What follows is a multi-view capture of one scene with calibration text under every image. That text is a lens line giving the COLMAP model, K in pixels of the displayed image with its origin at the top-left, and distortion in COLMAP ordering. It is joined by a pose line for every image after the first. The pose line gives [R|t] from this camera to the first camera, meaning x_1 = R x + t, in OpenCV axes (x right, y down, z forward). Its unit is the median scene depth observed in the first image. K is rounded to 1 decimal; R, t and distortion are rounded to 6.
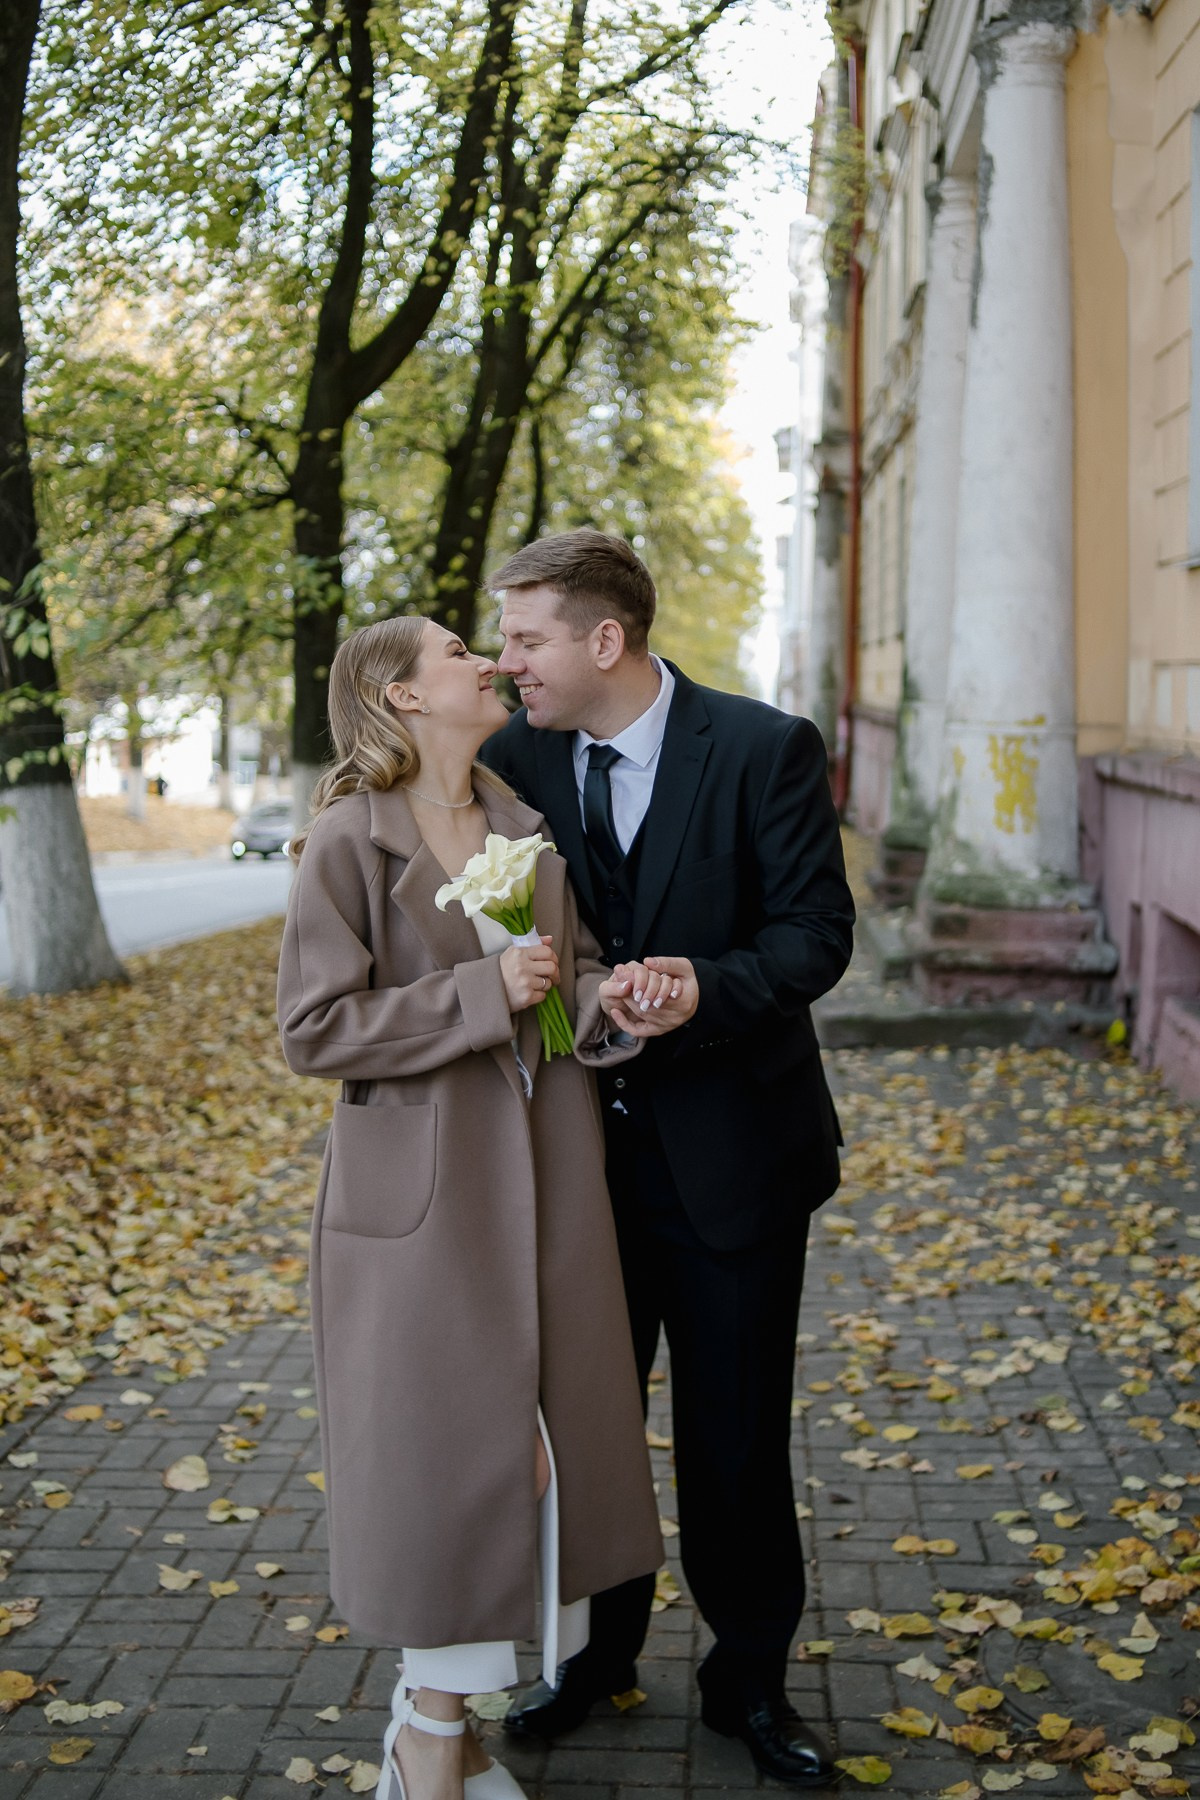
lens RADIAL K [[2271.6, 0, 599.4], [0, 2271.6, 803.1], [0, 0, 1]] dist [-0.145513, 0.075948]
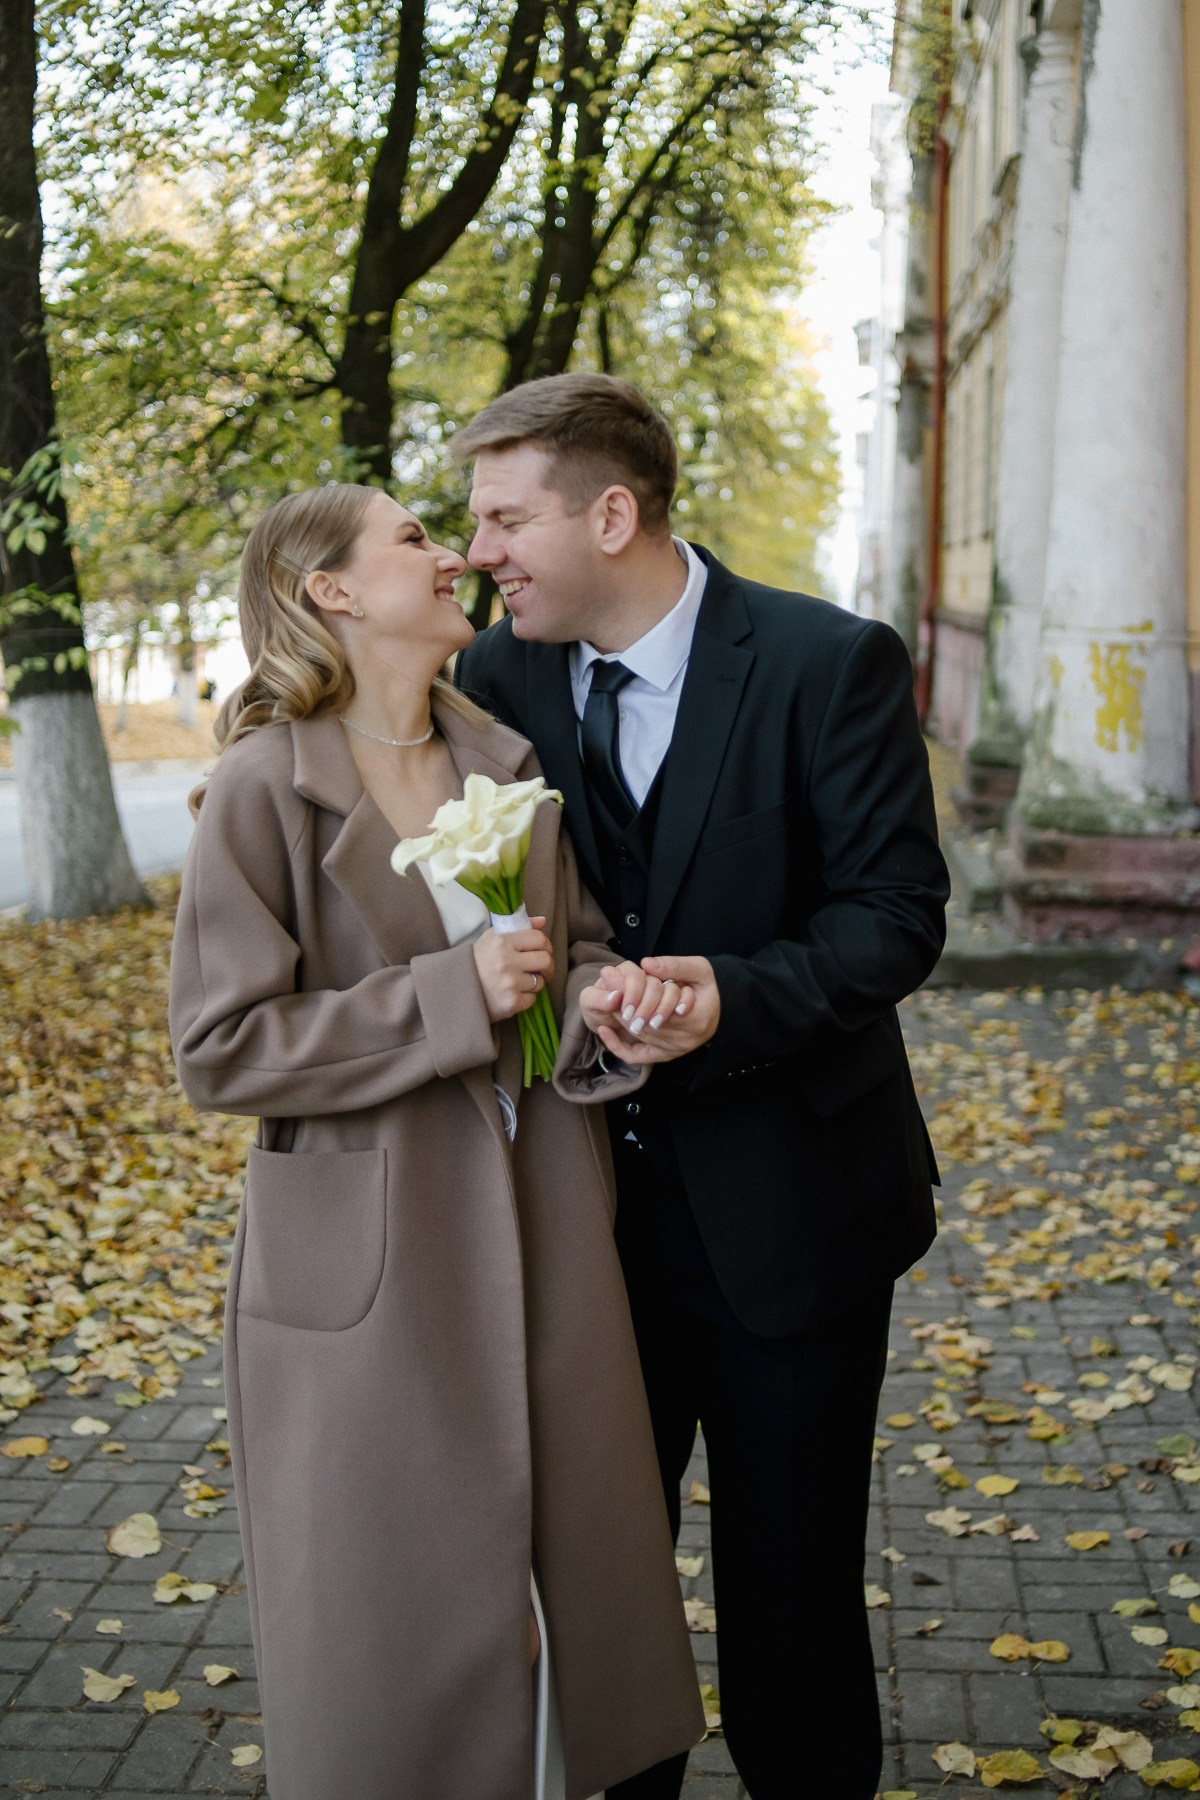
lens RADIAL K [[2354.2, 0, 641.5], [0, 2354.2, 798.4], [0, 0, 1]] dist [-0.150597, 0.100300]
pose [[0.999917, 0.003956, -0.012285, 0.006966], [-0.003494, 0.999293, 0.037426, -0.003172], [0.012424, -0.037380, 0.999224, 0.086155]]
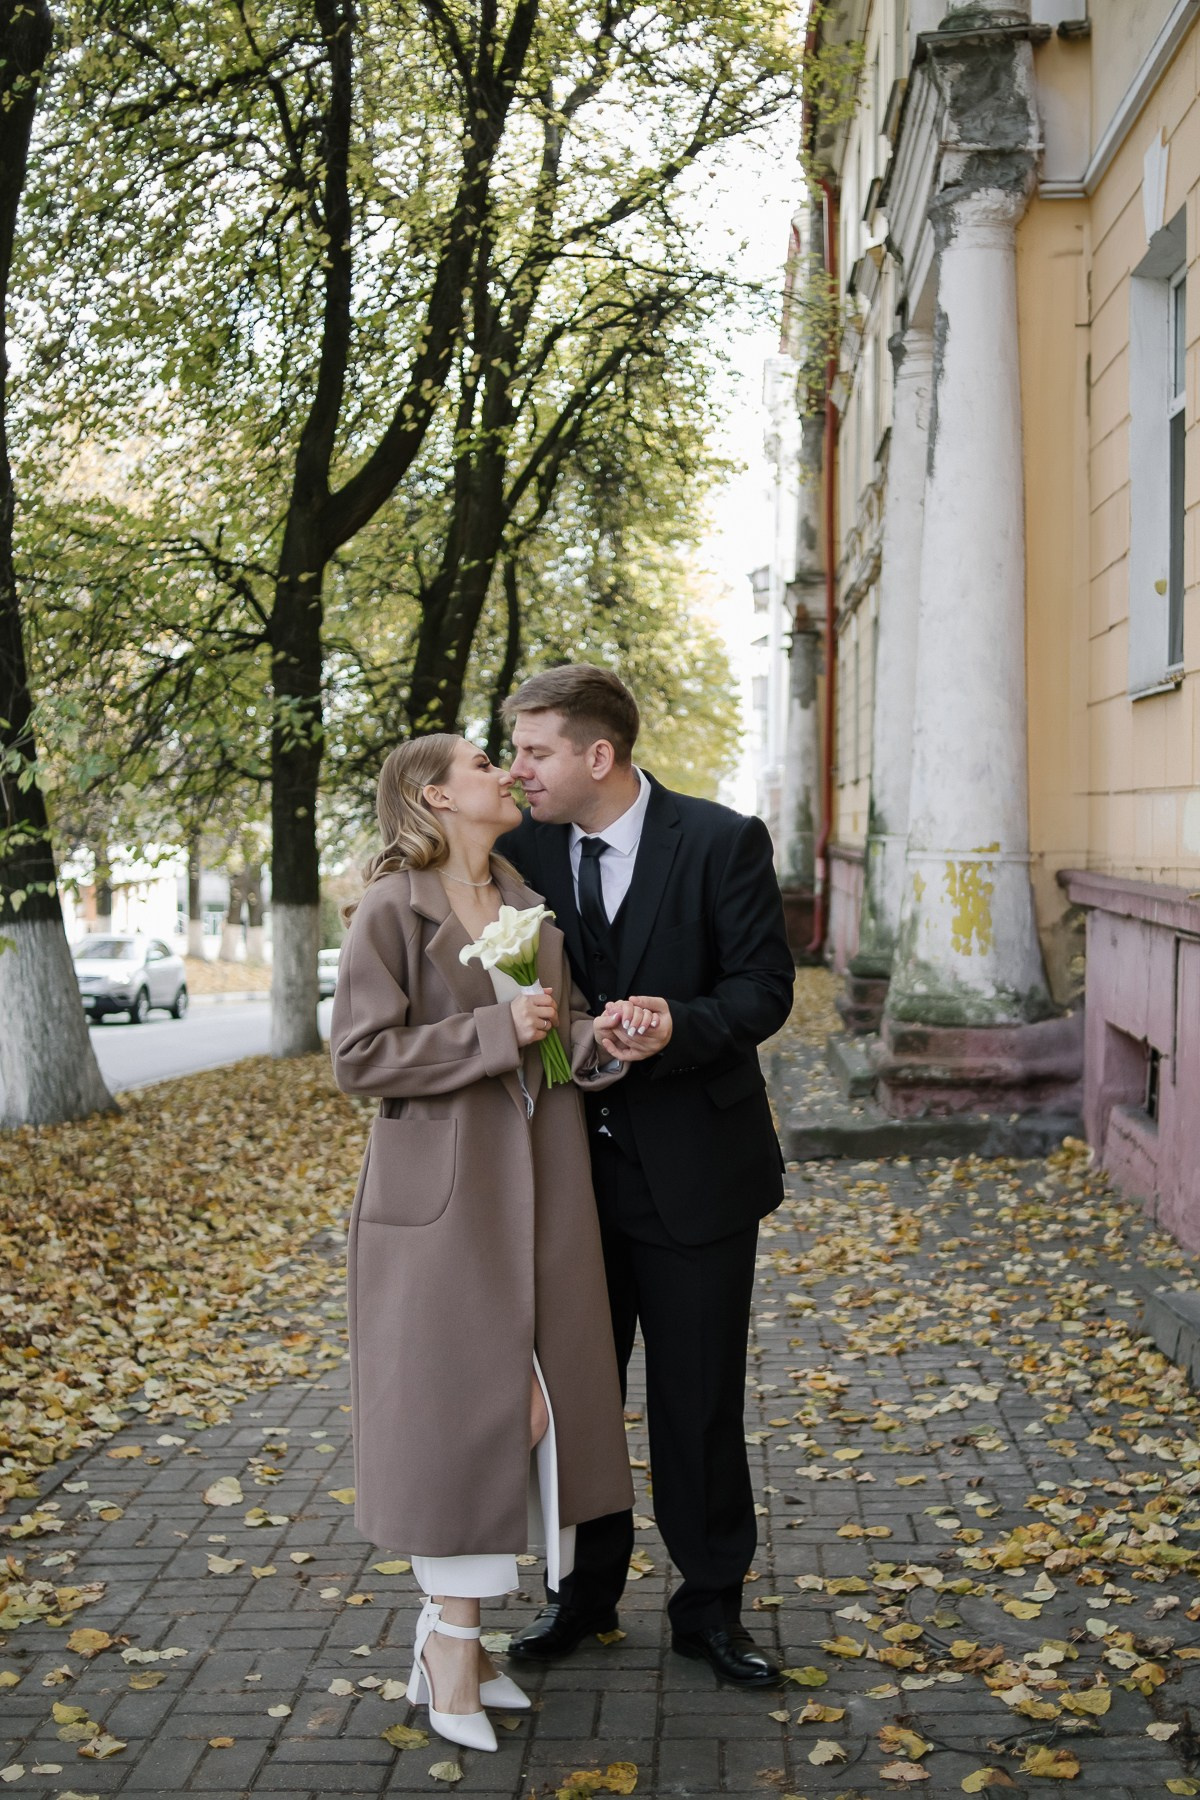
lens RADIAL K [[2316.5, 0, 661.8], [0, 2316.5, 917.8], [0, 0, 1]] dist [-0.128265, 0.007046]
pose [[0.999293, -0.006447, 0.037047, -0.001216], [0.006964, 0.999880, -0.013837, 0.013425], [-0.036953, 0.014085, 0.999218, -0.099232]]
